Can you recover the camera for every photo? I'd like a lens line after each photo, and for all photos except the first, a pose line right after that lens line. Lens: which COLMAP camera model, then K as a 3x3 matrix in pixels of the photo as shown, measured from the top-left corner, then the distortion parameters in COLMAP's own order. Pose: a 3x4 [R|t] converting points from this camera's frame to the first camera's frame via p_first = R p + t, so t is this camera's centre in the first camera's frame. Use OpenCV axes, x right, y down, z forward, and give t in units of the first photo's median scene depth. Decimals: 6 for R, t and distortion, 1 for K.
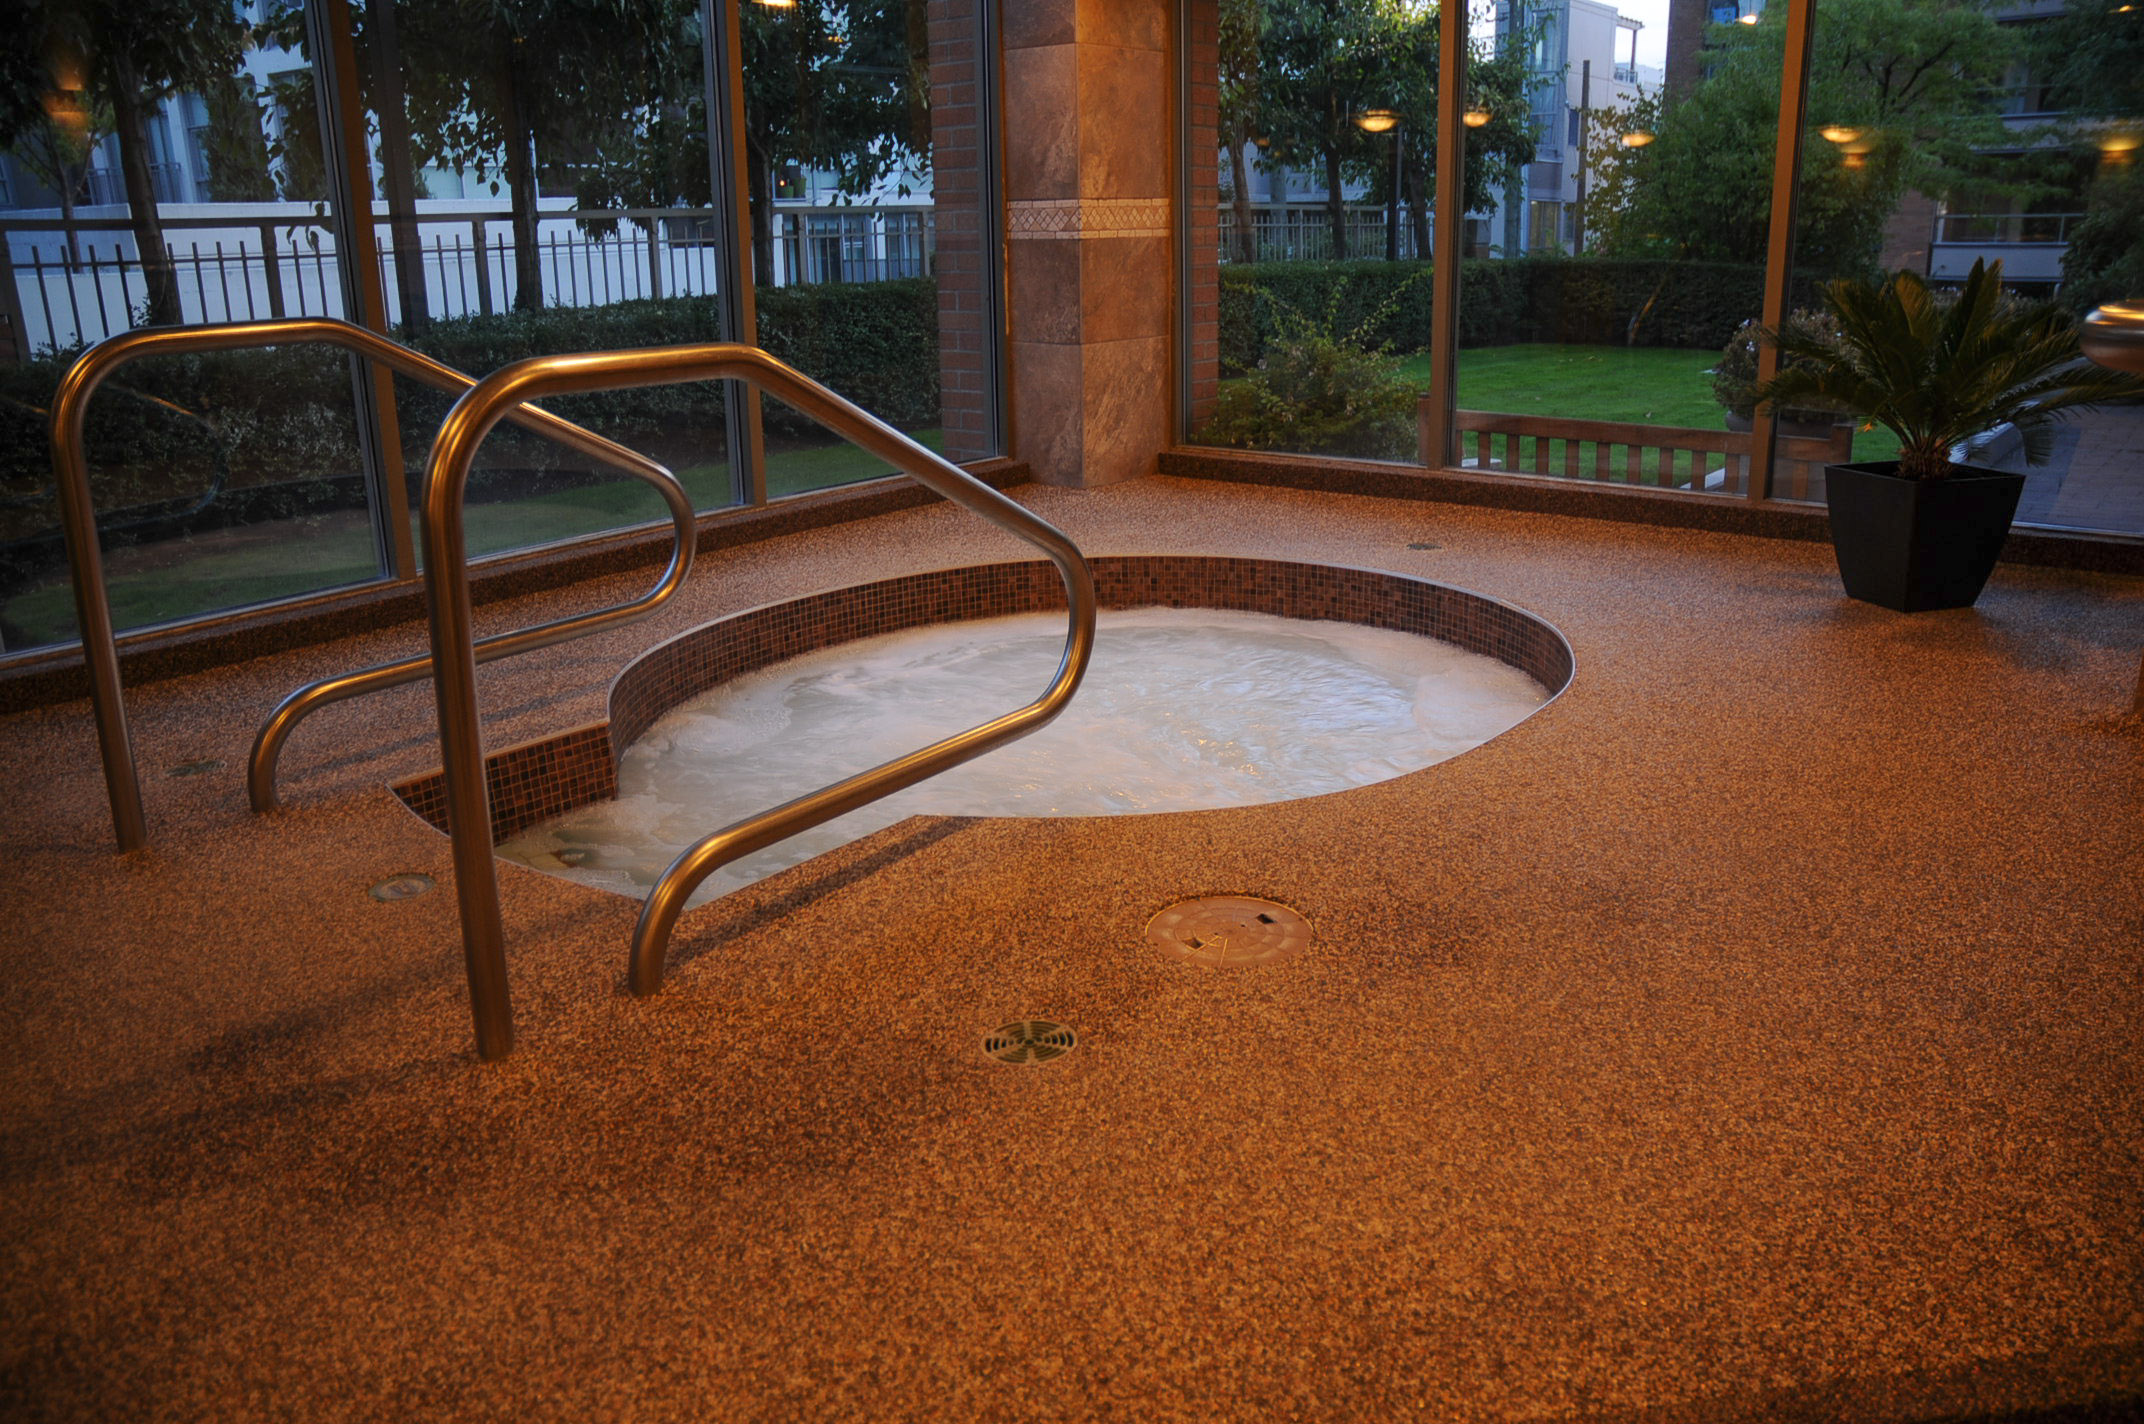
lens RADIAL K [[1567.9, 0, 1072.0], [0, 1567.9, 712.0], [0, 0, 1]] dist [-0.170335, 0.115492]
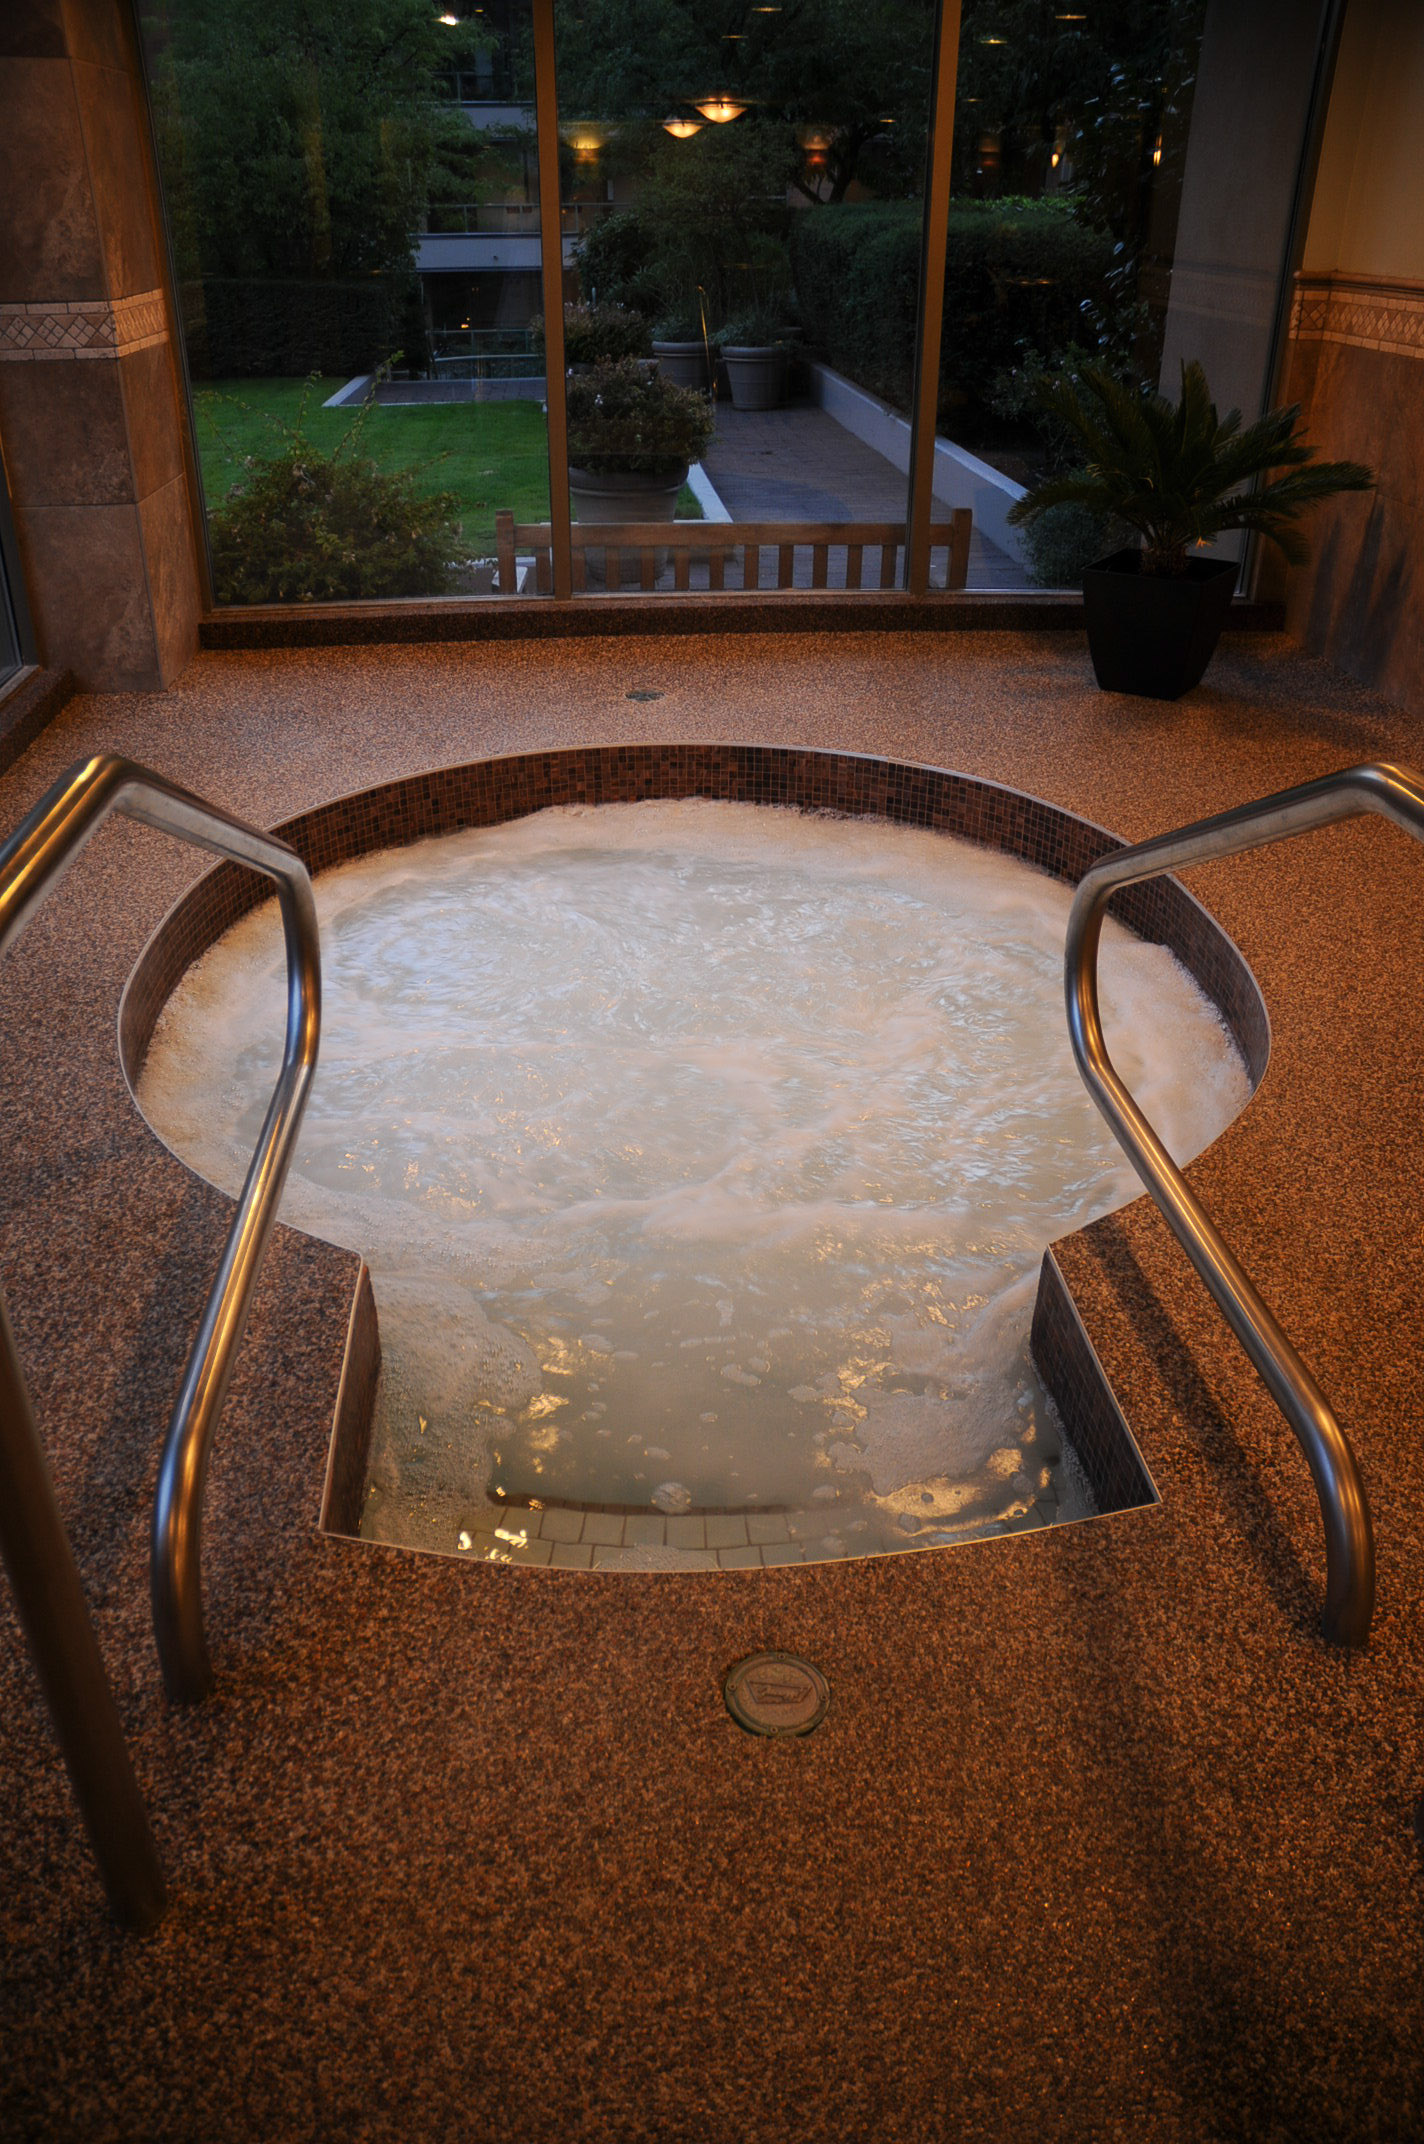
lens RADIAL K [[1567.9, 0, 711.4], [0, 1567.9, 1101.9], [0, 0, 1]] dist [-0.170335, 0.115492]
pose [[0.751573, -0.322837, 0.575252, -0.356442], [0.186400, 0.940453, 0.284258, -0.140261], [-0.632766, -0.106414, 0.766996, 0.272838]]
